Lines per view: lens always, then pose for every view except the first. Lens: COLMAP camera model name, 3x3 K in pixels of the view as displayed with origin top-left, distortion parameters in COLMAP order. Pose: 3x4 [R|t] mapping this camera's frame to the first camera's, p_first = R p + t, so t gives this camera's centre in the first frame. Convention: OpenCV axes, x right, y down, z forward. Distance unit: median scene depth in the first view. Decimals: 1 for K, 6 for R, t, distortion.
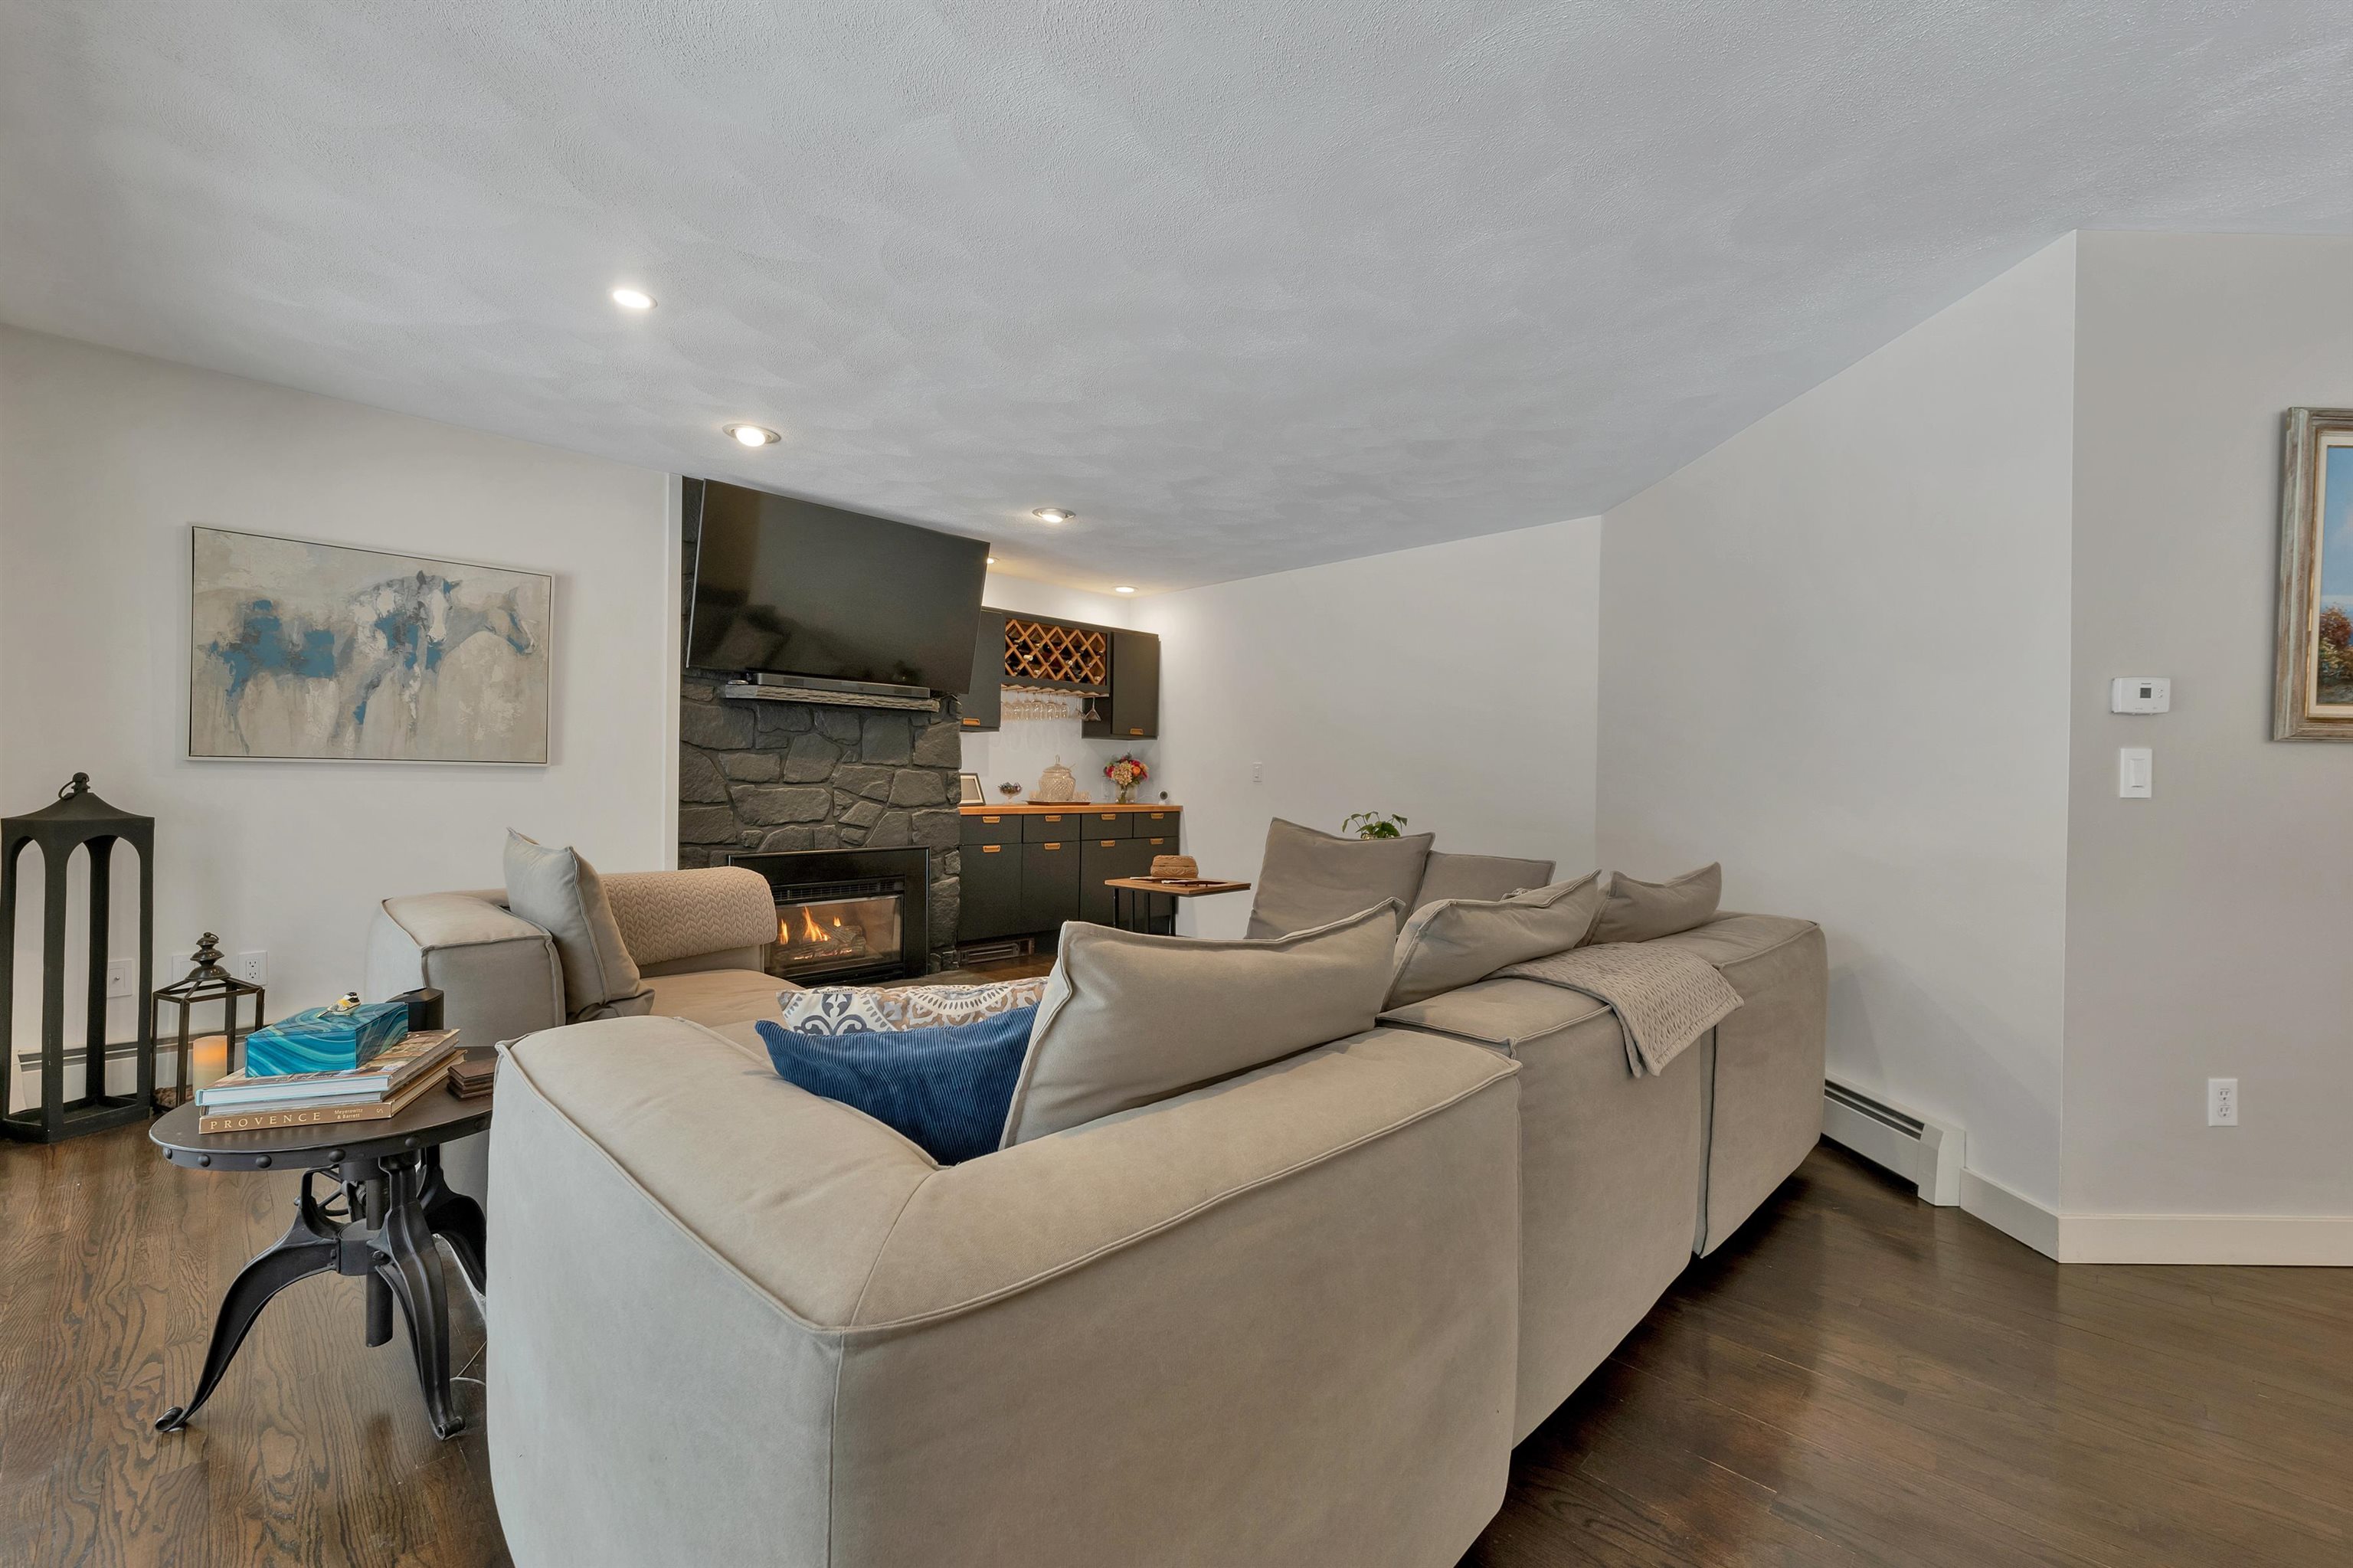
lens RADIAL K [[974.5, 0, 1180.3], [0, 974.5, 784.4], [0, 0, 1]] dist [0.001431, 0.000019]
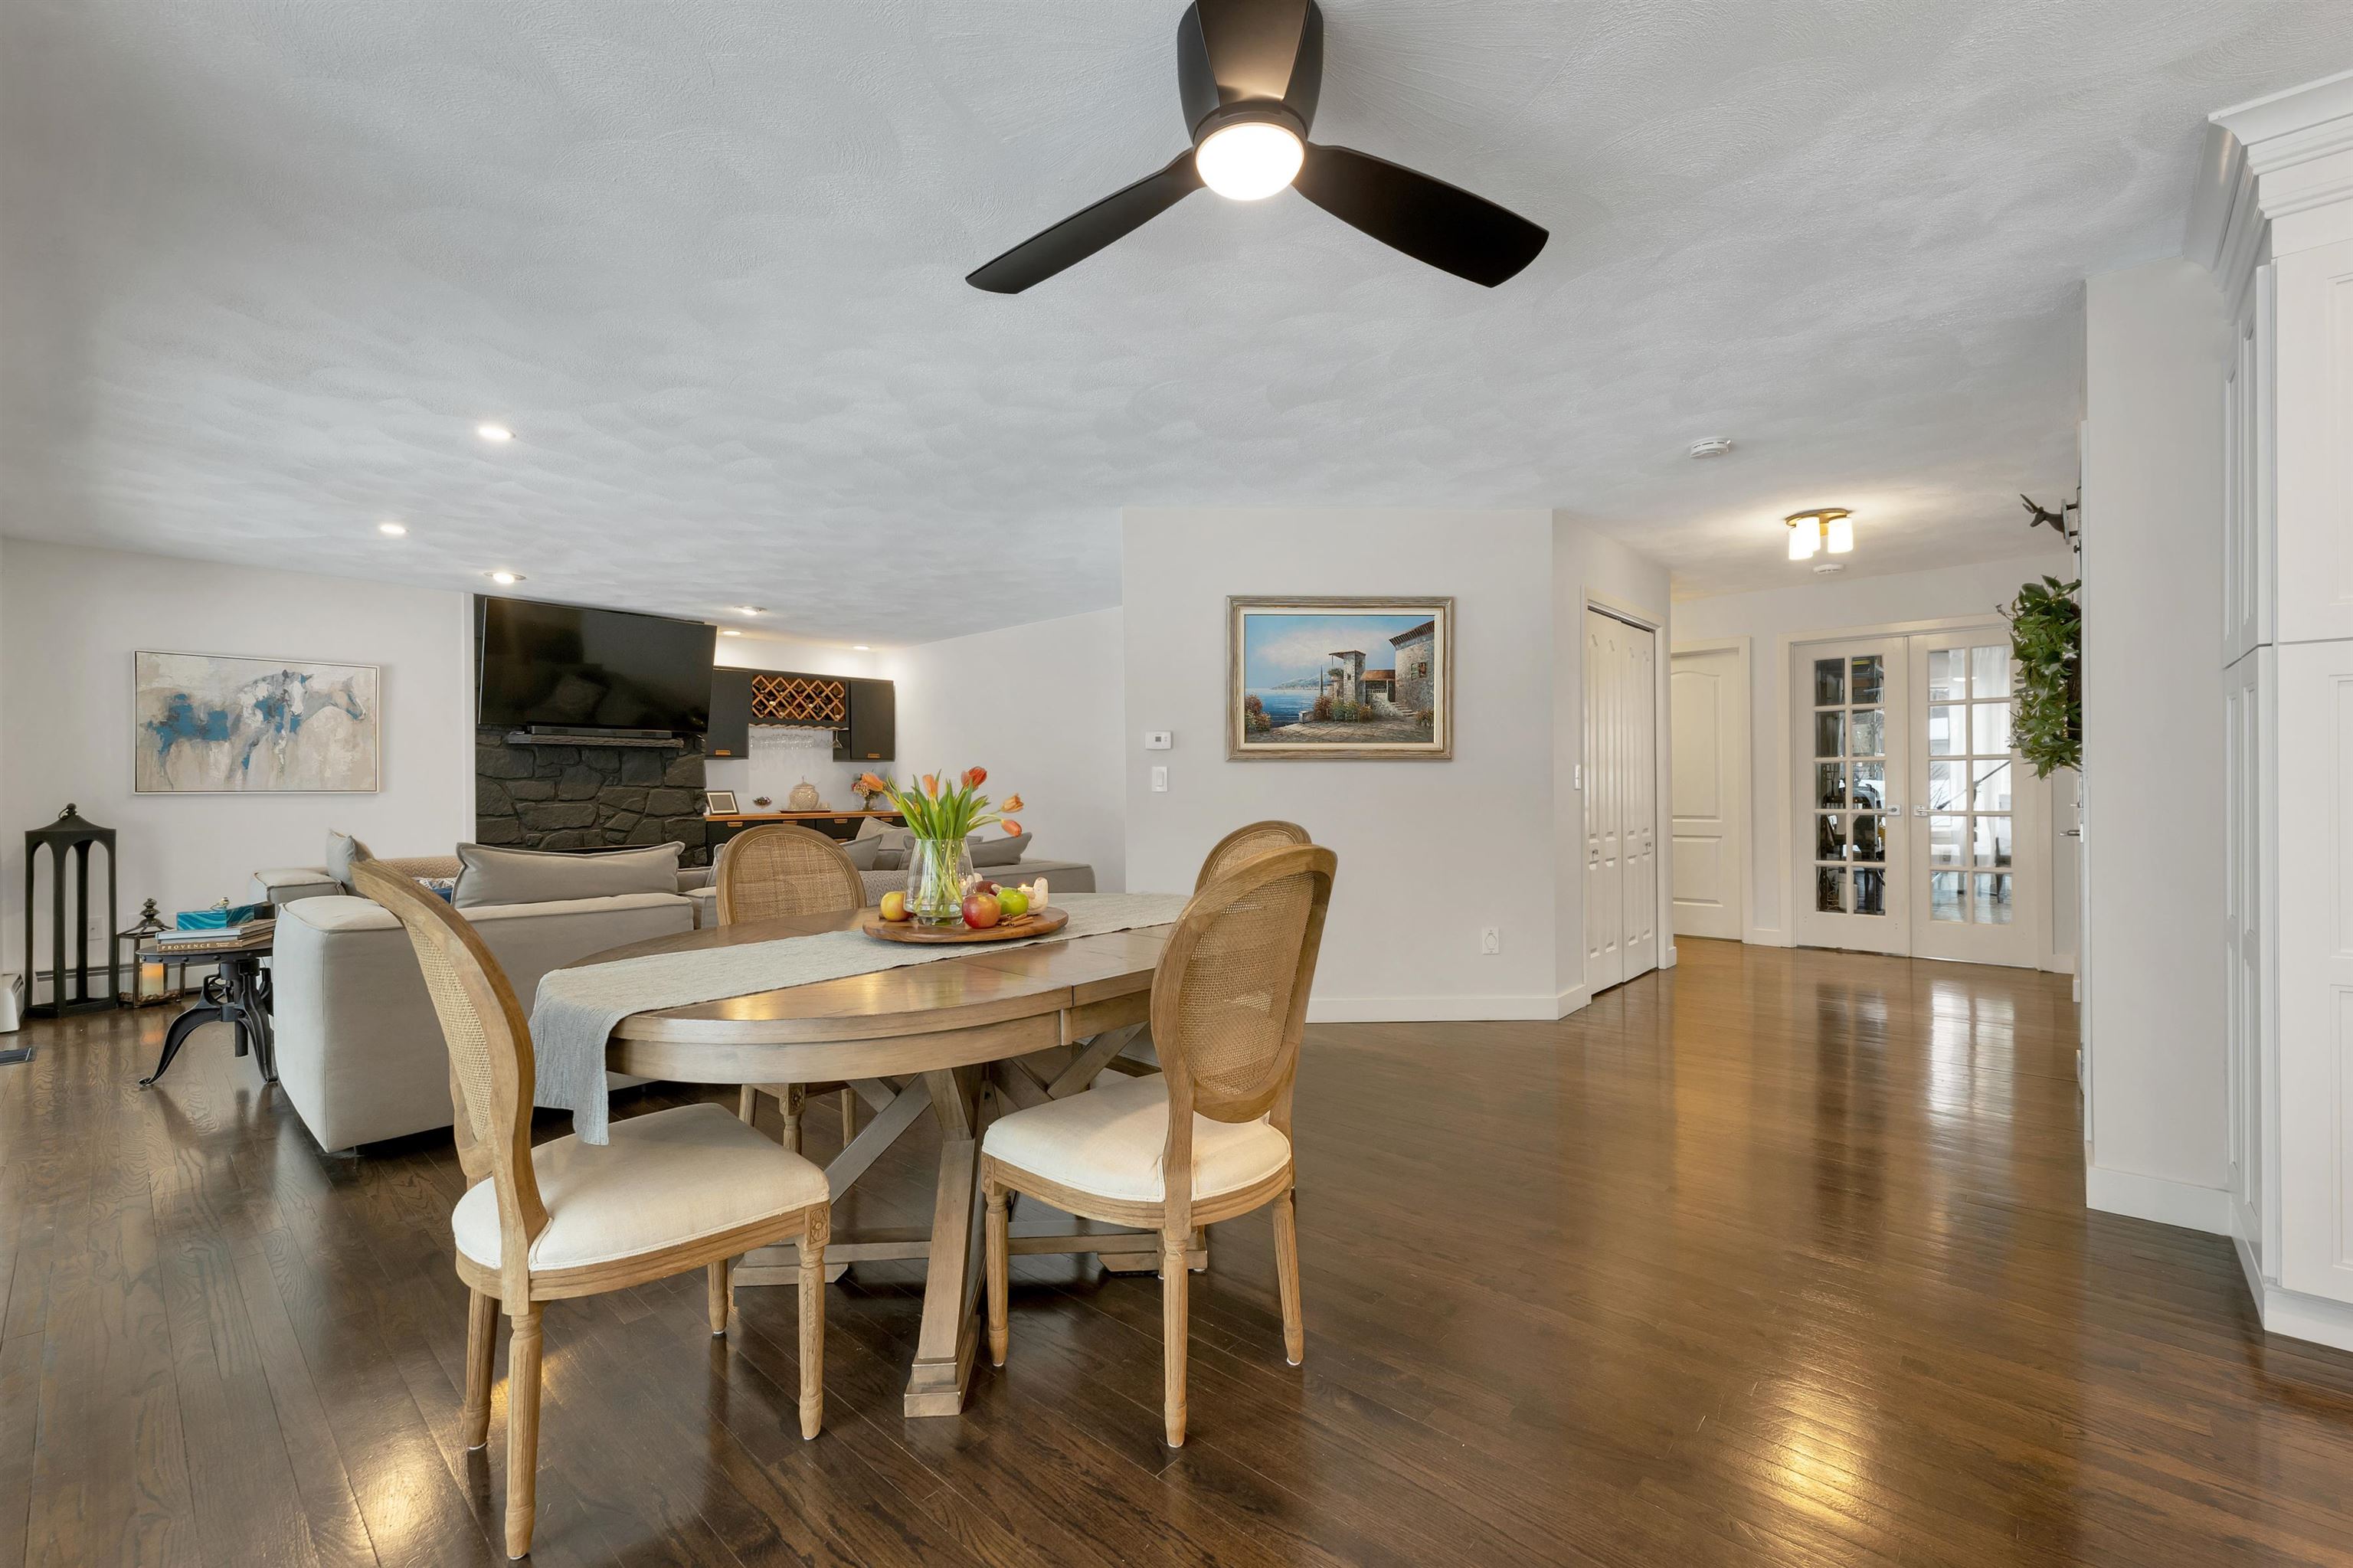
lens RADIAL K [[978.6, 0, 1175.7], [0, 978.6, 791.0], [0, 0, 1]] dist [-0.000009, 0.000166]
pose [[0.999067, -0.022249, 0.037013, 0.573455], [0.022378, 0.999745, -0.003092, 0.011818], [-0.036934, 0.003917, 0.999310, -0.606754]]
